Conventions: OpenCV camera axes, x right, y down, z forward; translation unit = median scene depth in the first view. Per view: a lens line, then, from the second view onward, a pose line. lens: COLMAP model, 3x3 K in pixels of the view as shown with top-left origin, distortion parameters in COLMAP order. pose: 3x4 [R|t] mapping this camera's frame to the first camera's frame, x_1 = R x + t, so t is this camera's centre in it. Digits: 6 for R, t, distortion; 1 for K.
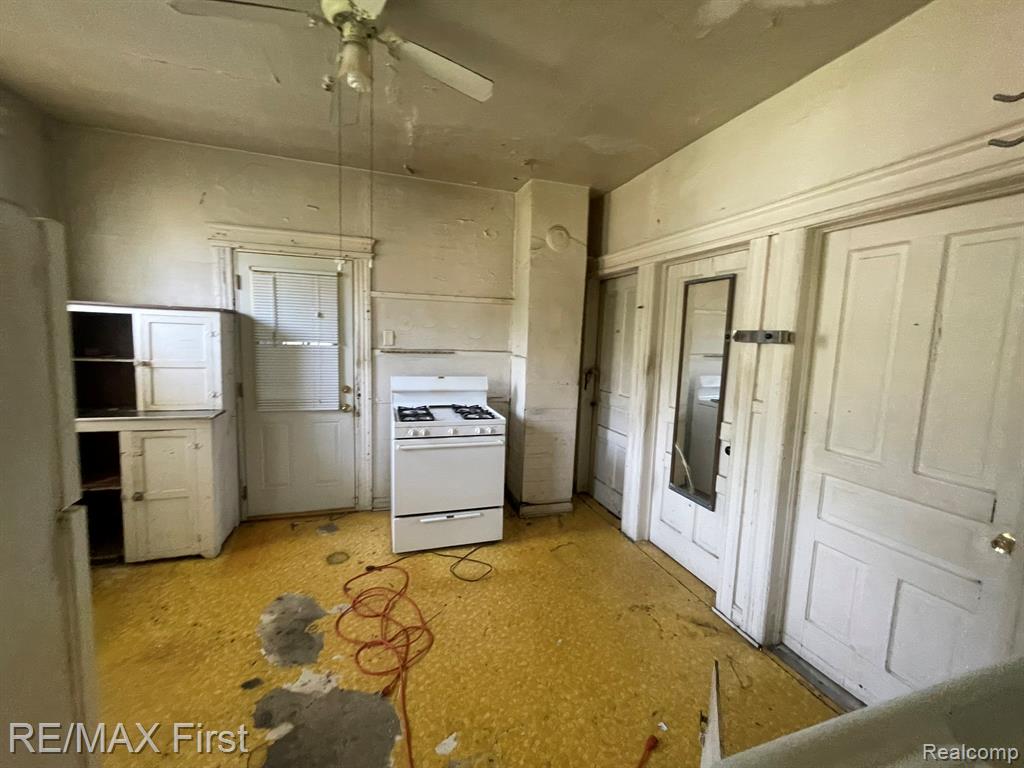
lens RADIAL K [[414.6, 0, 511.9], [0, 414.6, 383.0], [0, 0, 1]] dist [-0.001611, -0.000283]
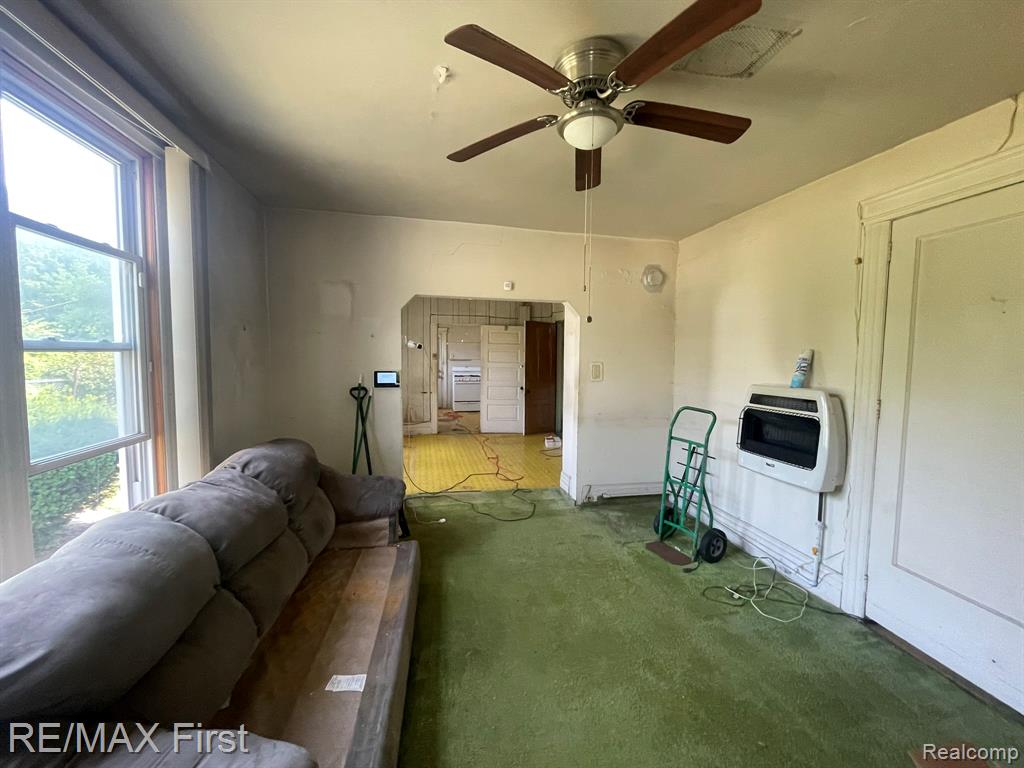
lens RADIAL K [[414.6, 0, 511.6], [0, 414.6, 382.5], [0, 0, 1]] dist [-0.001611, -0.000283]
pose [[0.995235, -0.013408, -0.096582, 0.552390], [0.010181, 0.999376, -0.033831, 0.242033], [0.096975, 0.032686, 0.994750, -2.478481]]
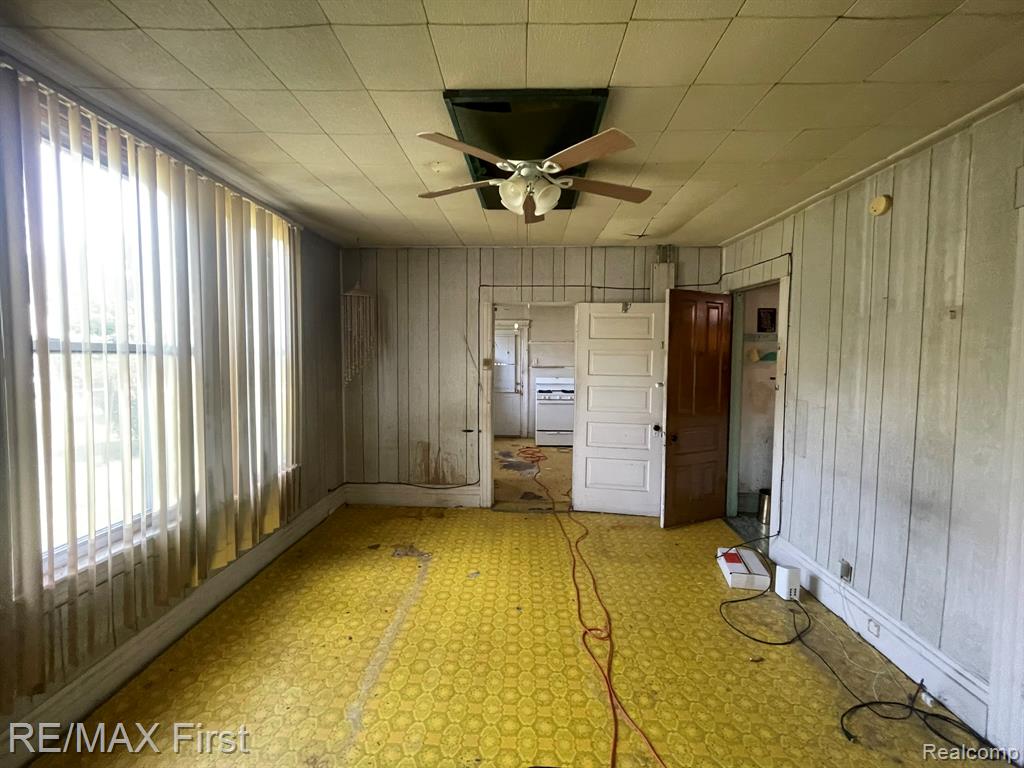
lens RADIAL K [[414.6, 0, 510.8], [0, 414.6, 376.6], [0, 0, 1]] dist [-0.001611, -0.000283]
pose [[0.941430, -0.007827, -0.337119, 0.378012], [-0.011244, 0.998446, -0.054582, 0.111162], [0.337022, 0.055176, 0.939879, -1.297181]]
